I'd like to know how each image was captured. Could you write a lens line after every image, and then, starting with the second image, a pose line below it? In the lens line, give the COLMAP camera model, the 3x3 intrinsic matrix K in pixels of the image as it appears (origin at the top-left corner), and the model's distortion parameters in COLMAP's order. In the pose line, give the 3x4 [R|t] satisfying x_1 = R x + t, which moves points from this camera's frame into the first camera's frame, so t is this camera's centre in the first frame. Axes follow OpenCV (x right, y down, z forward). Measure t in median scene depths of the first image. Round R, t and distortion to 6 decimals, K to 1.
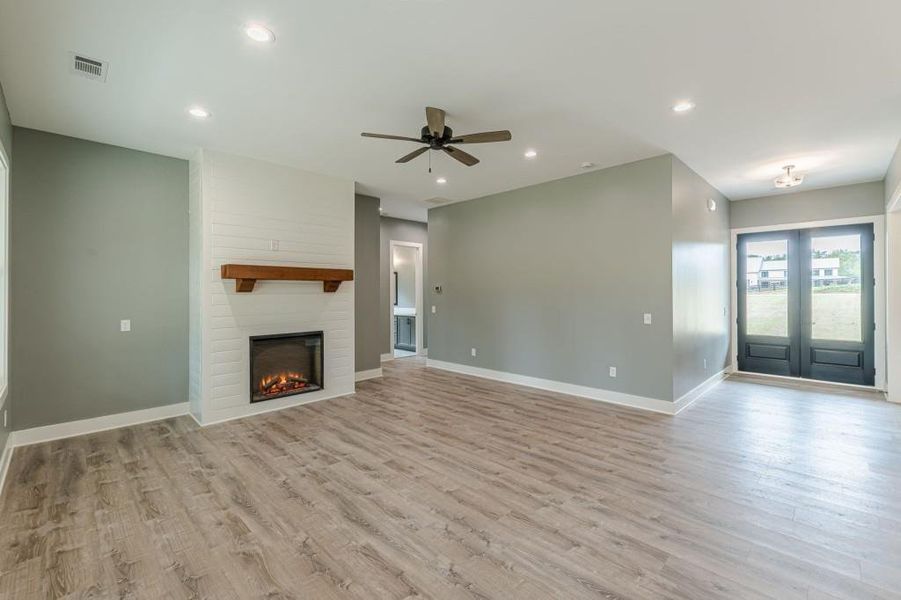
lens RADIAL K [[389.9, 0, 446.5], [0, 389.9, 294.4], [0, 0, 1]] dist [0.001143, -0.000440]
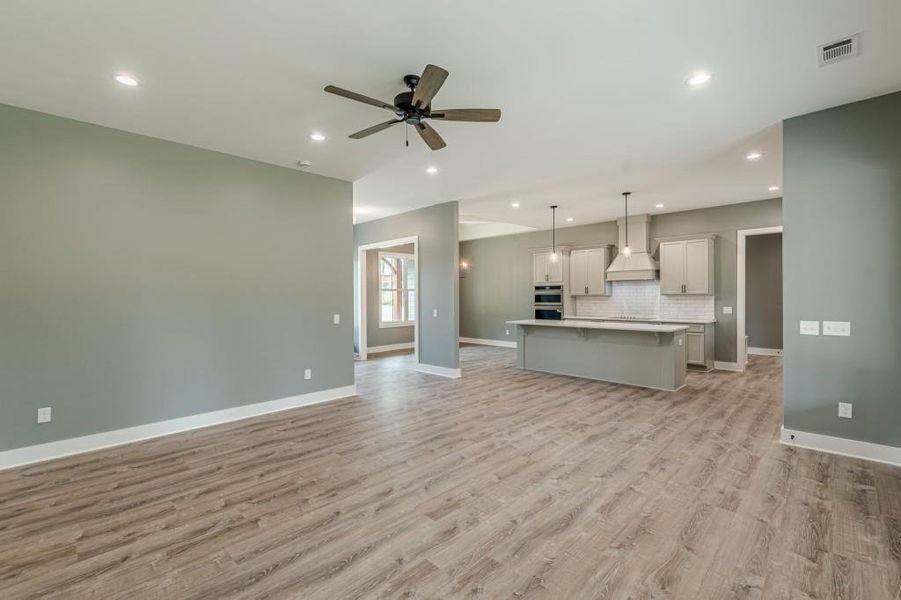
lens RADIAL K [[392.5, 0, 450.5], [0, 392.5, 300.0], [0, 0, 1]] dist [0.002711, -0.000098]
pose [[-0.007405, -0.007729, 0.999943, -0.897271], [0.013674, 0.999876, 0.007830, 0.003198], [-0.999879, 0.013731, -0.007298, 0.950618]]
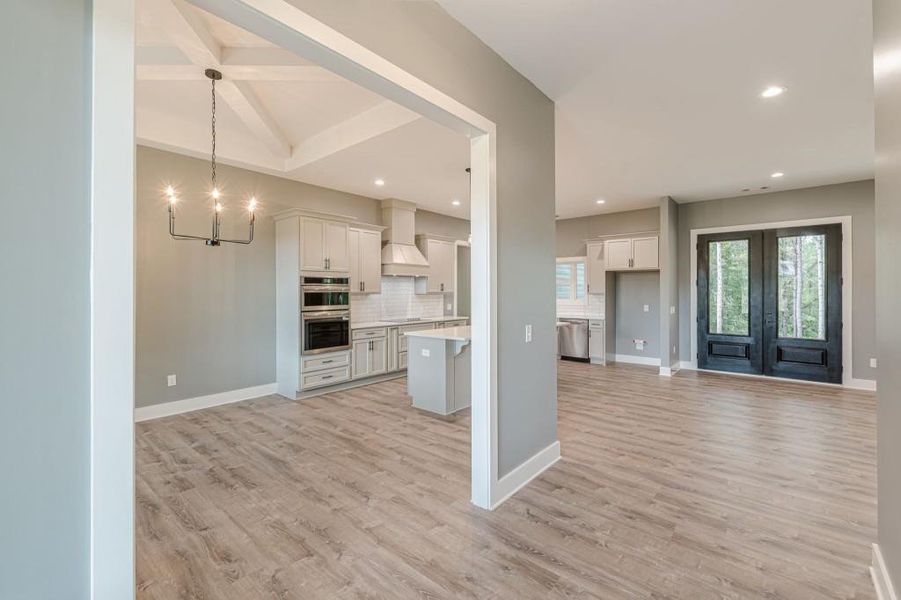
lens RADIAL K [[389.9, 0, 446.5], [0, 389.9, 294.4], [0, 0, 1]] dist [0.001143, -0.000440]
pose [[-0.997489, 0.006267, -0.070549, 1.445870], [0.005449, 0.999916, 0.011792, -0.010929], [0.070617, 0.011378, -0.997439, 1.885297]]
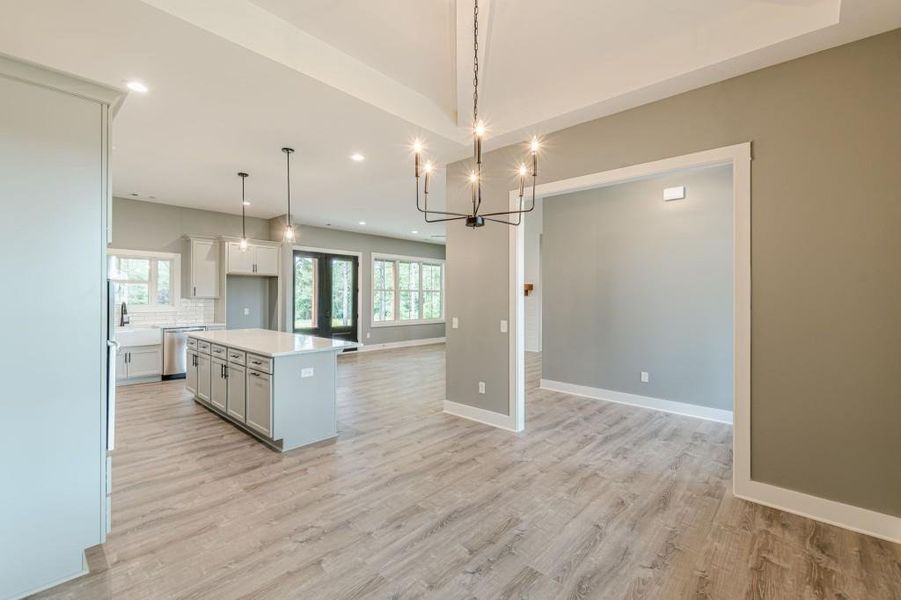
lens RADIAL K [[389.9, 0, 446.5], [0, 389.9, 294.4], [0, 0, 1]] dist [0.001143, -0.000440]
pose [[0.034881, 0.001203, -0.999391, 2.546112], [-0.008042, 0.999967, 0.000923, -0.014628], [0.999359, 0.008005, 0.034890, 0.853471]]
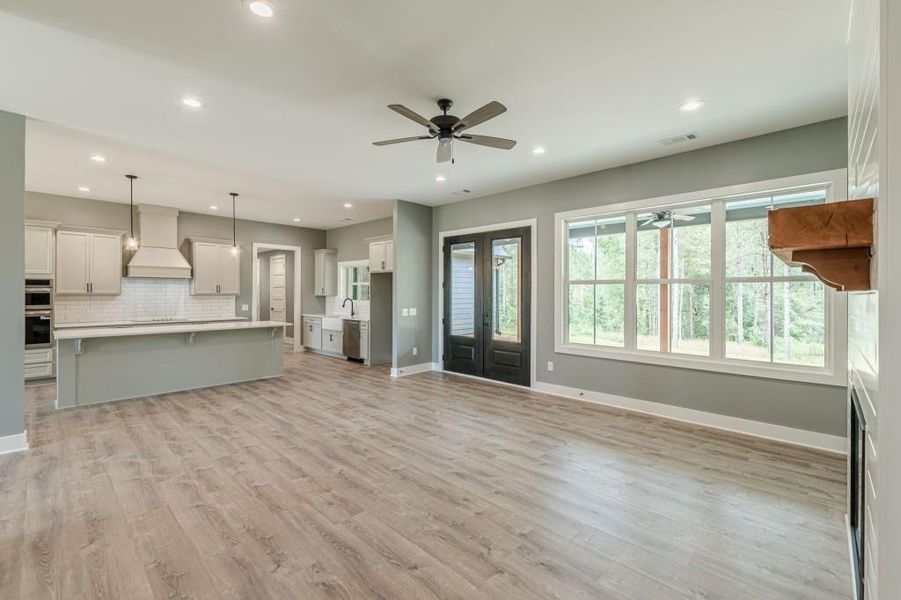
lens RADIAL K [[389.9, 0, 446.5], [0, 389.9, 294.4], [0, 0, 1]] dist [0.001143, -0.000440]
pose [[-0.999692, 0.001591, -0.024770, -0.002881], [0.001394, 0.999968, 0.007935, -0.007714], [0.024781, 0.007898, -0.999662, 1.998639]]
